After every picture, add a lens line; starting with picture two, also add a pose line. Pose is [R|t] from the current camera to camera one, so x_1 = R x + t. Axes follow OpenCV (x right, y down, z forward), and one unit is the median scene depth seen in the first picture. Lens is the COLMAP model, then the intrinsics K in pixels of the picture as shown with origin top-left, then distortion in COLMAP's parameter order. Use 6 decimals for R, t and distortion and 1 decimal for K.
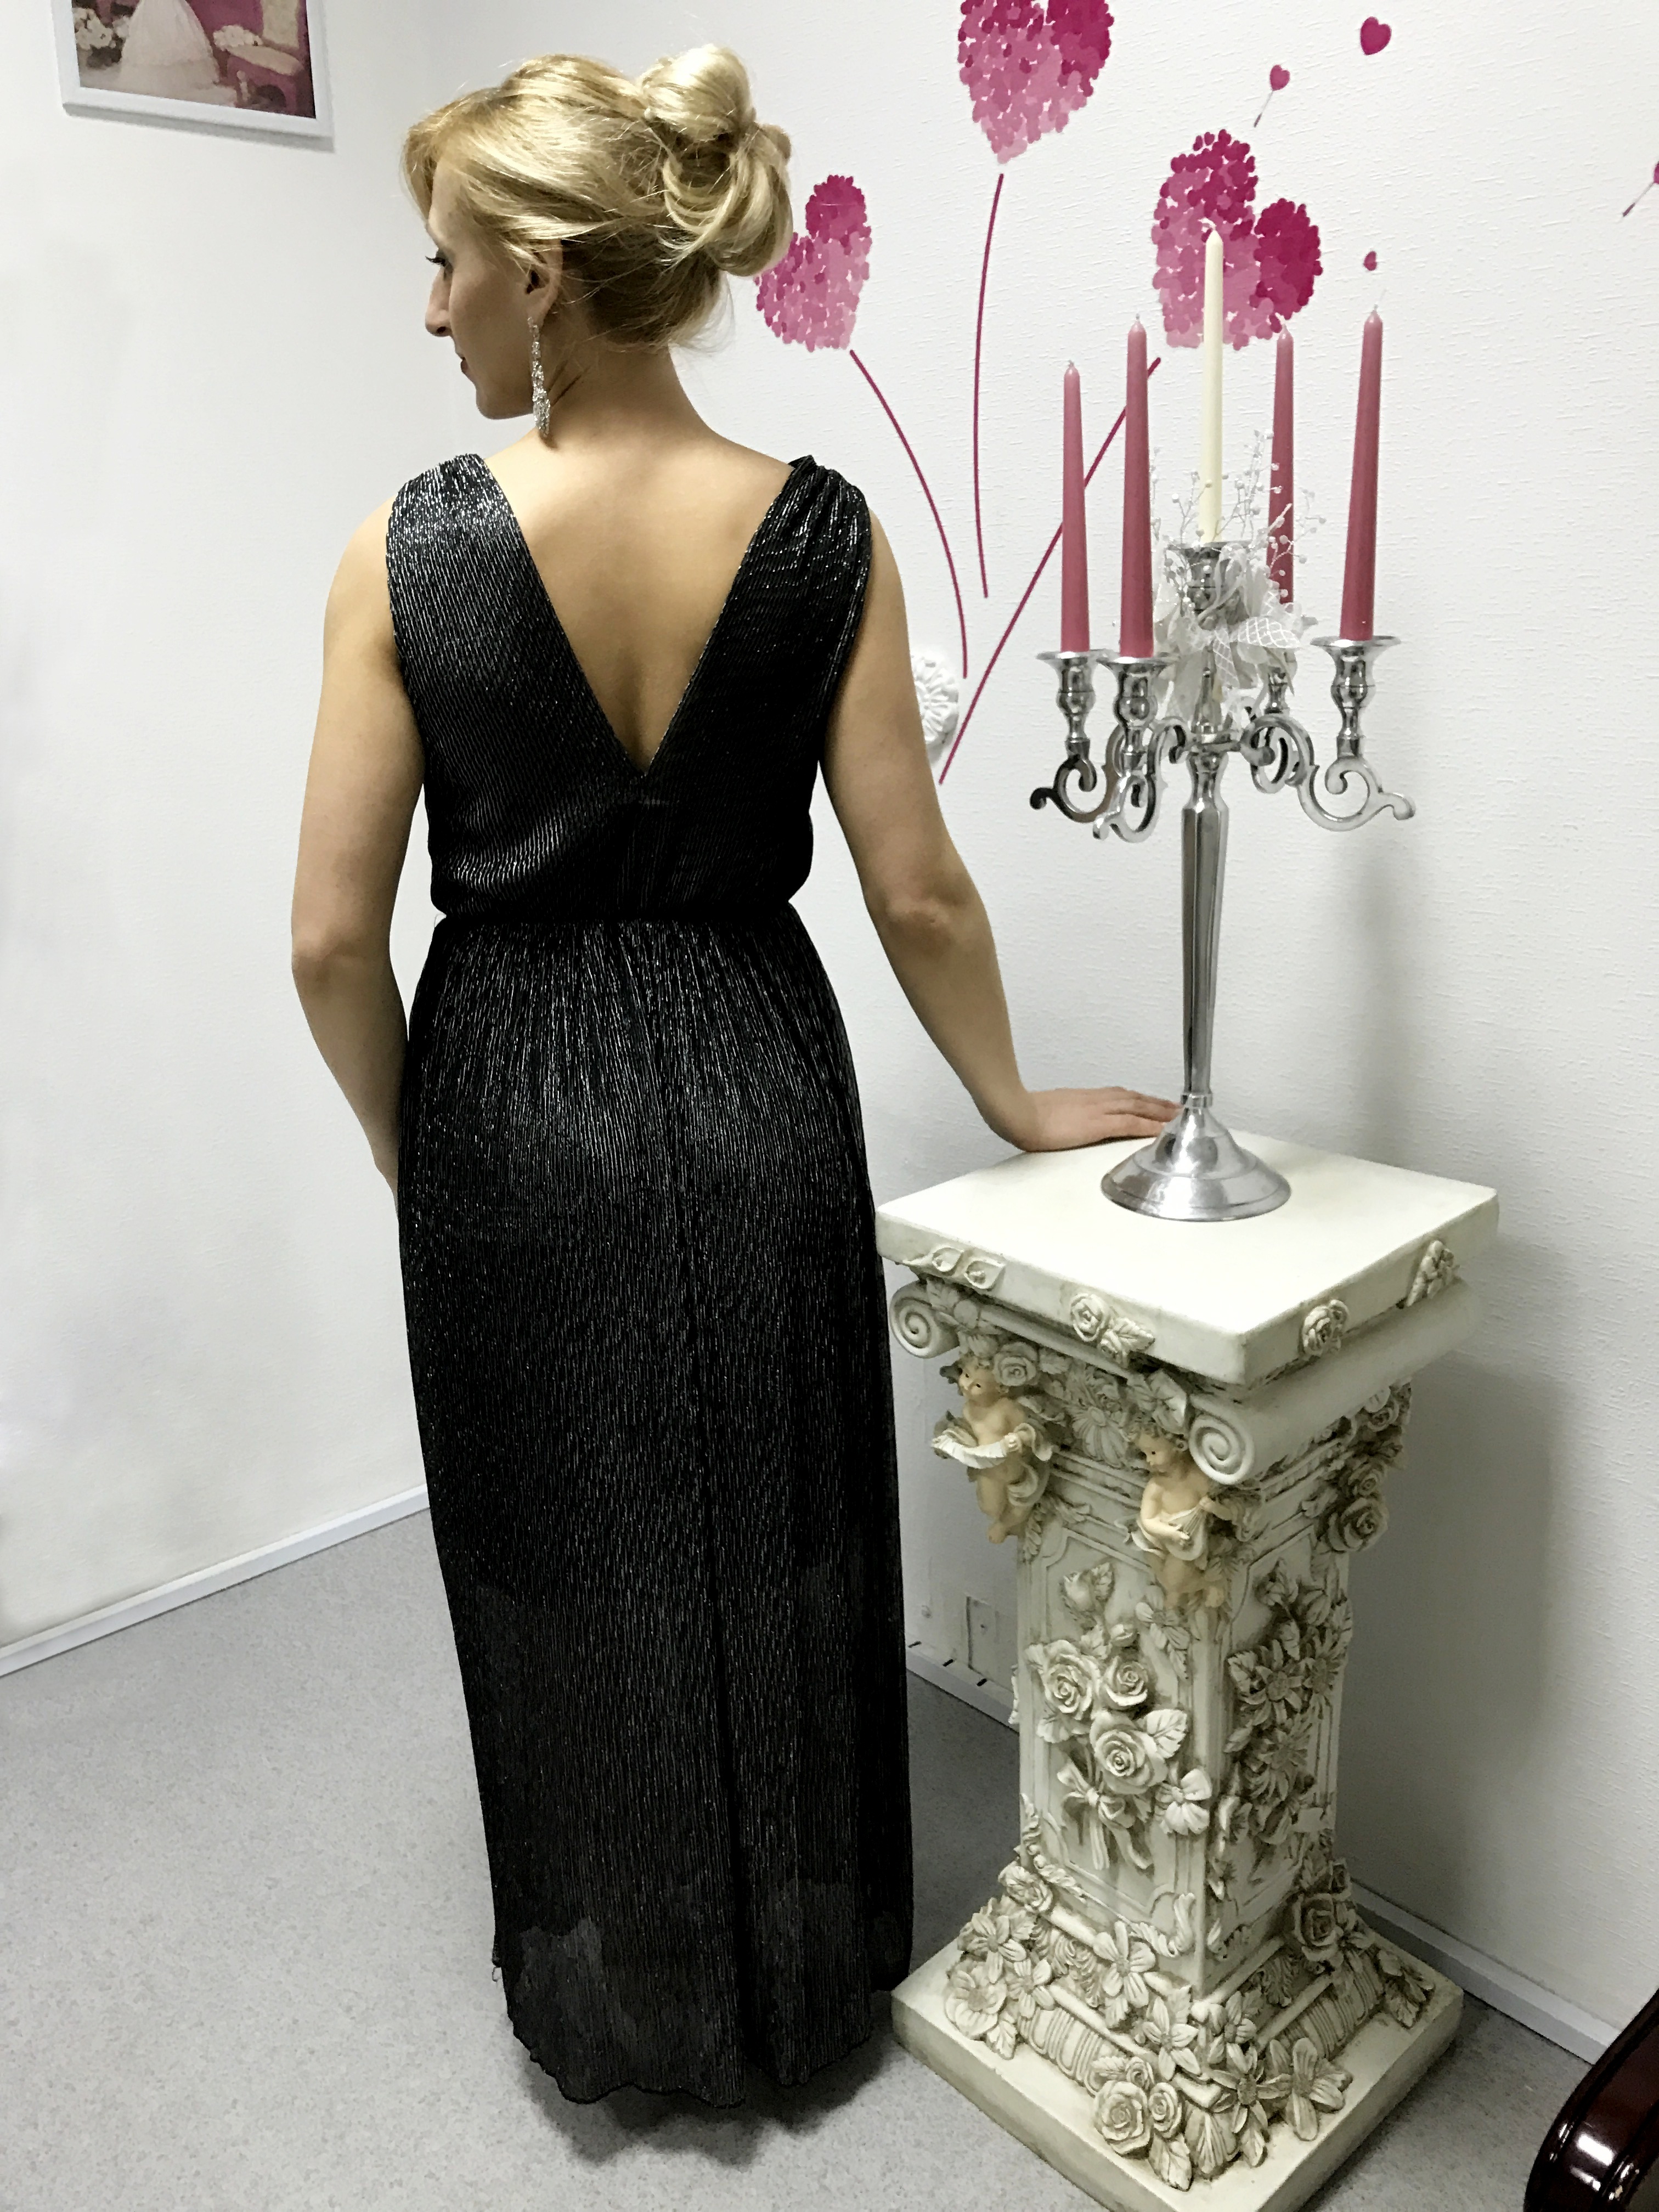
lens RADIAL K [[1796.5, 0, 819.4], [0, 1796.5, 1099.5], [0, 0, 1]] dist [-0.033269, 0.032194]
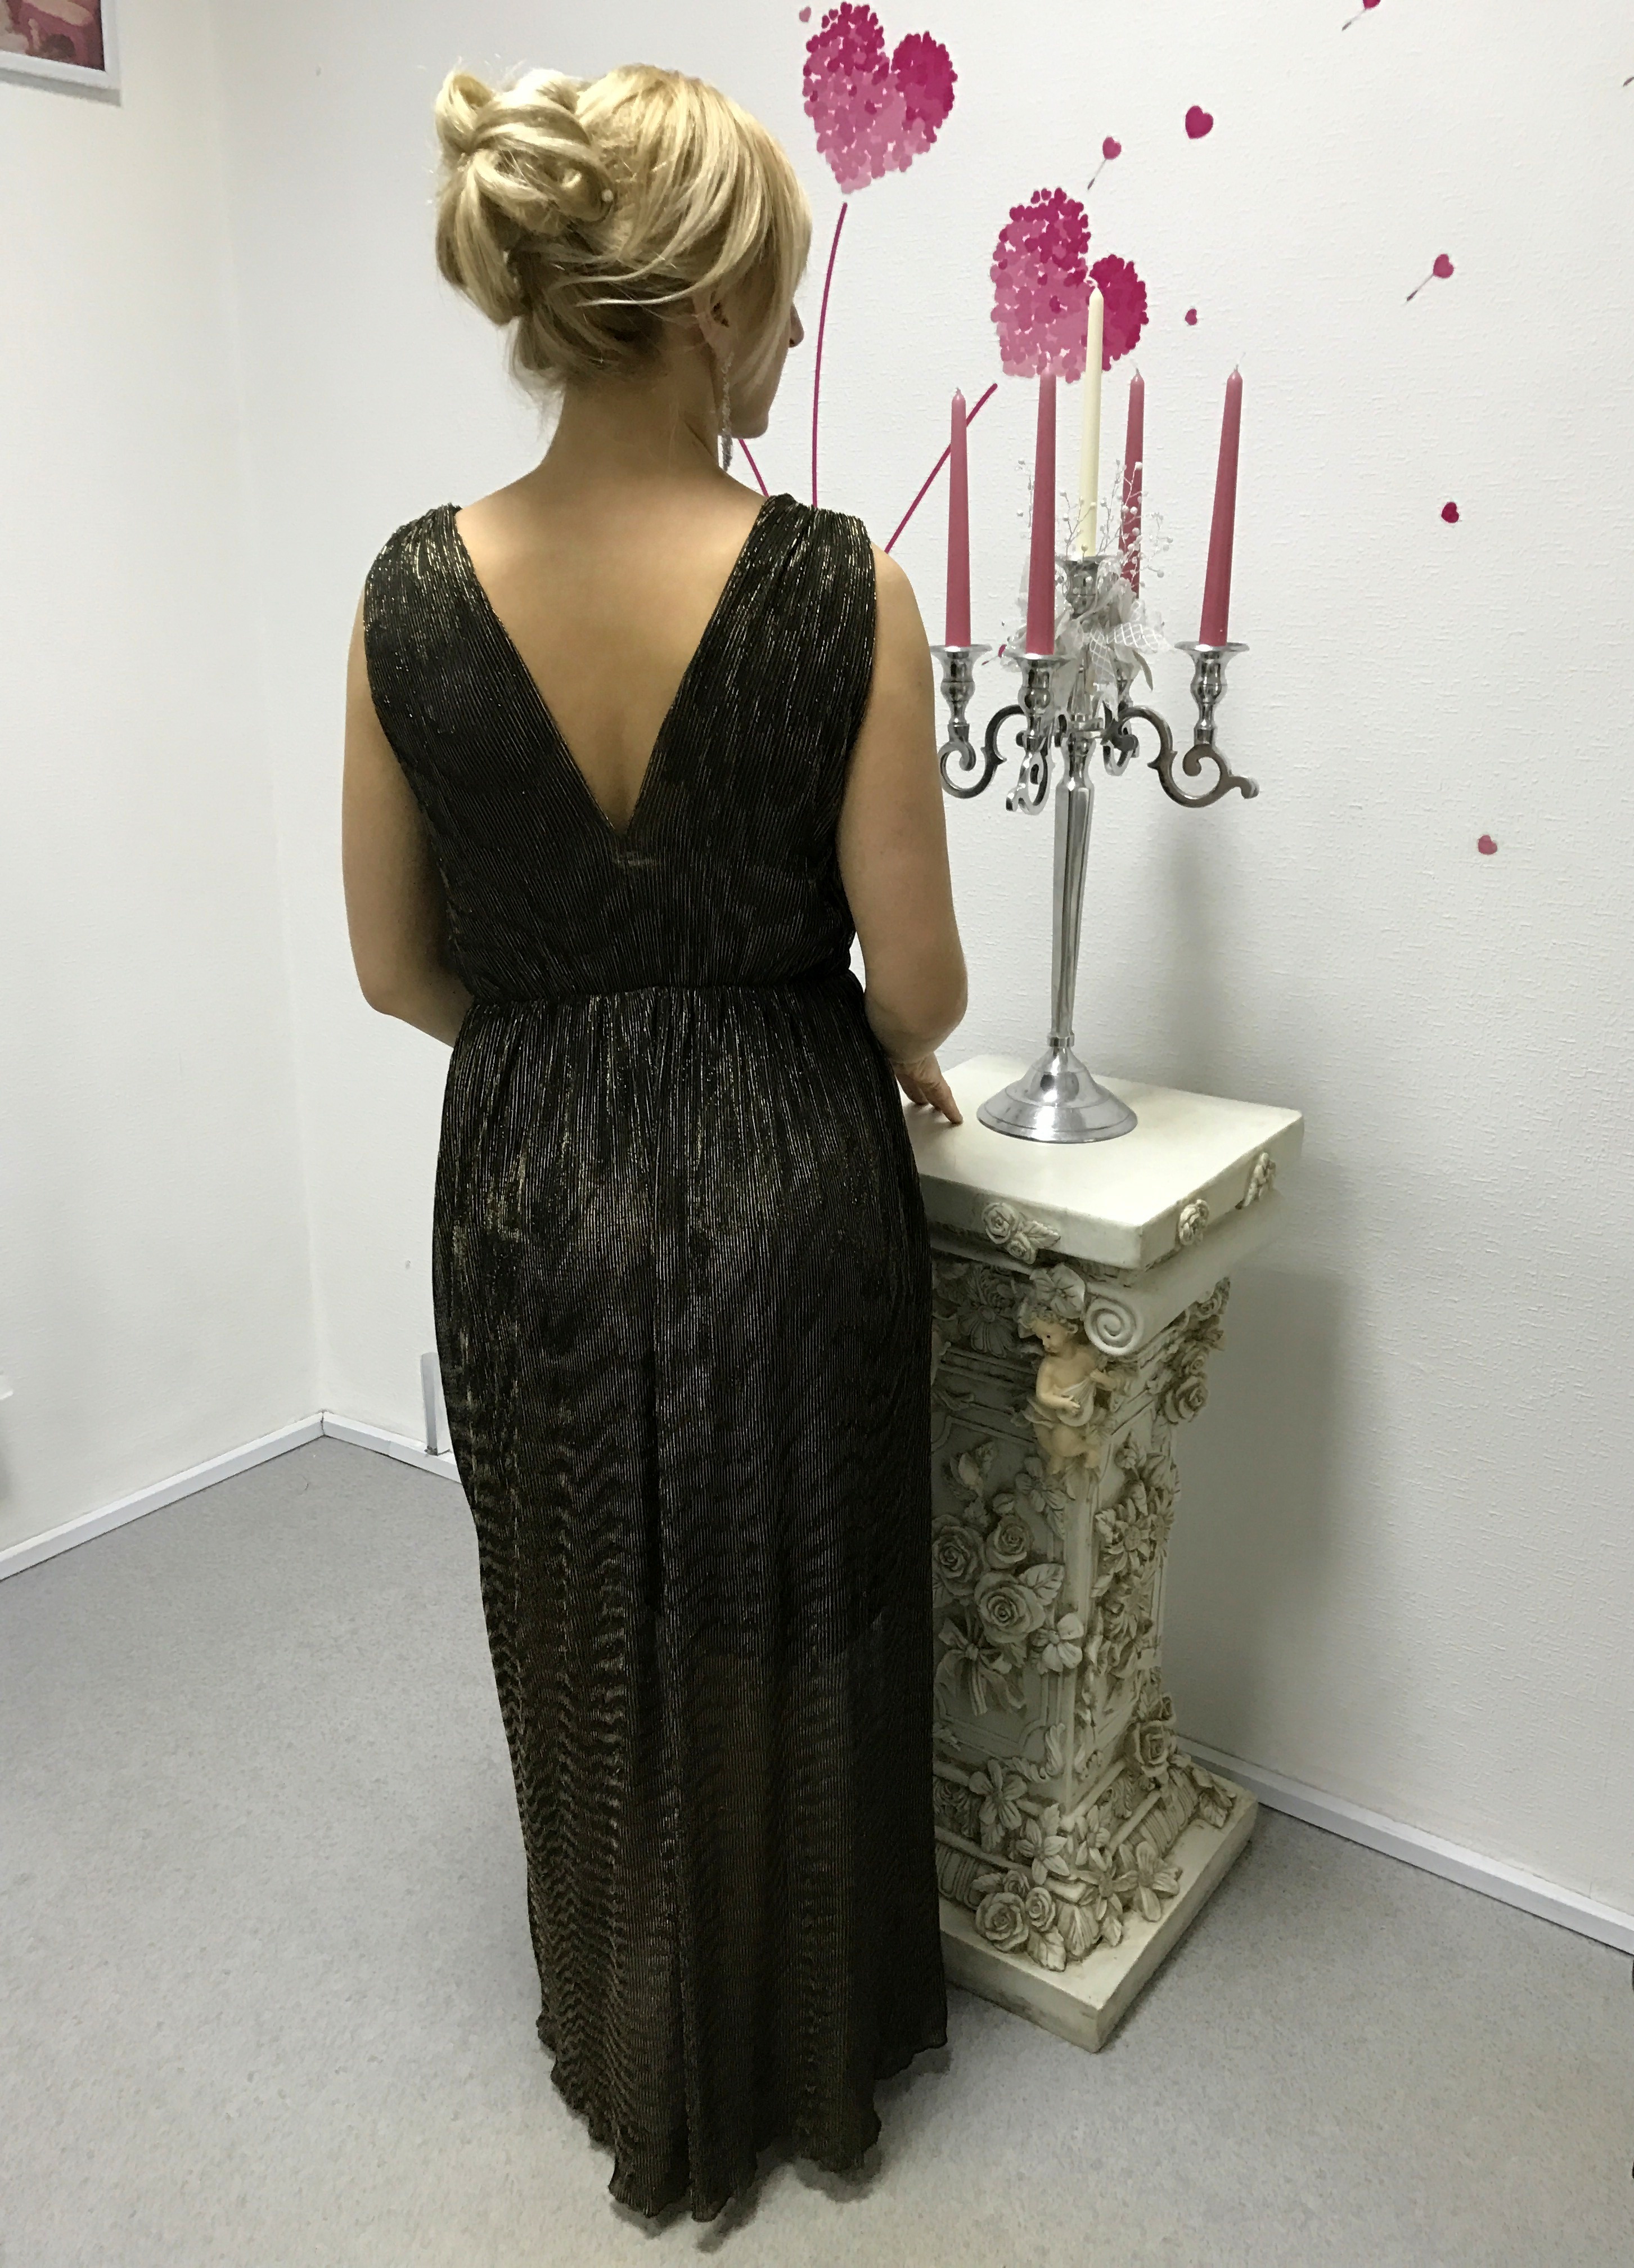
lens RADIAL K [[1834.6, 0, 826.8], [0, 1834.6, 1150.8], [0, 0, 1]] dist [-0.028452, 0.016055]
pose [[0.976195, -0.026194, 0.215309, -0.182630], [0.019306, 0.999234, 0.034033, 0.027041], [-0.216036, -0.029066, 0.975953, -0.118255]]
